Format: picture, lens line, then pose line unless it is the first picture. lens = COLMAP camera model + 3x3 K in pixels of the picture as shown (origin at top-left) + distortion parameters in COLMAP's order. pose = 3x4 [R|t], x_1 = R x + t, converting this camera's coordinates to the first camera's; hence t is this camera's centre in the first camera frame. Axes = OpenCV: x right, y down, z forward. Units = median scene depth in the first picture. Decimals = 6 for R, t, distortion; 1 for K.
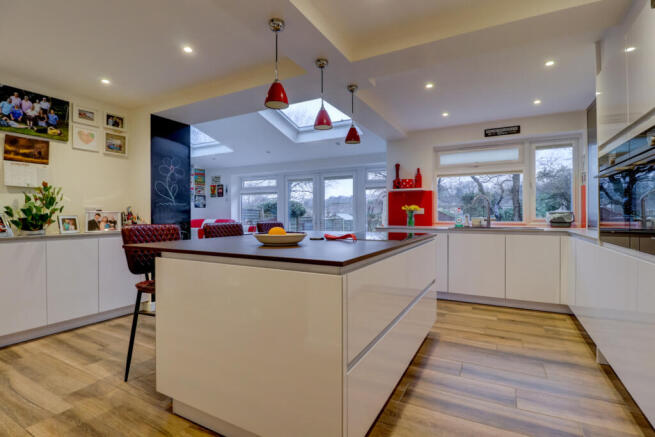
lens RADIAL K [[308.7, 0, 333.0], [0, 308.7, 214.3], [0, 0, 1]] dist [-0.003027, -0.005979]
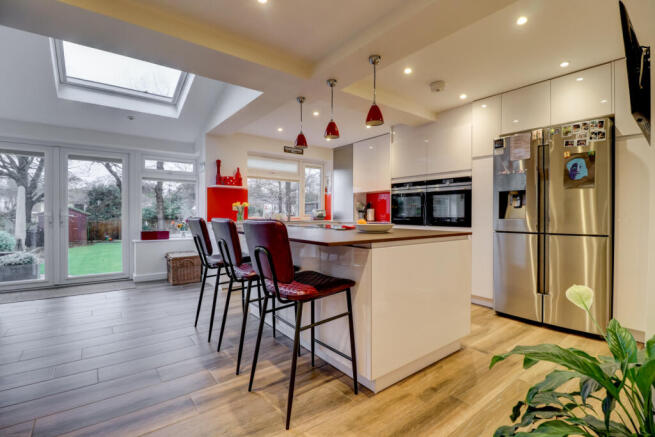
lens RADIAL K [[308.7, 0, 334.1], [0, 308.7, 215.8], [0, 0, 1]] dist [-0.003027, -0.005979]
pose [[0.394202, -0.003623, 0.919017, -0.582878], [-0.006545, 0.999956, 0.006749, 0.008636], [-0.919000, -0.008675, 0.394161, 0.268705]]
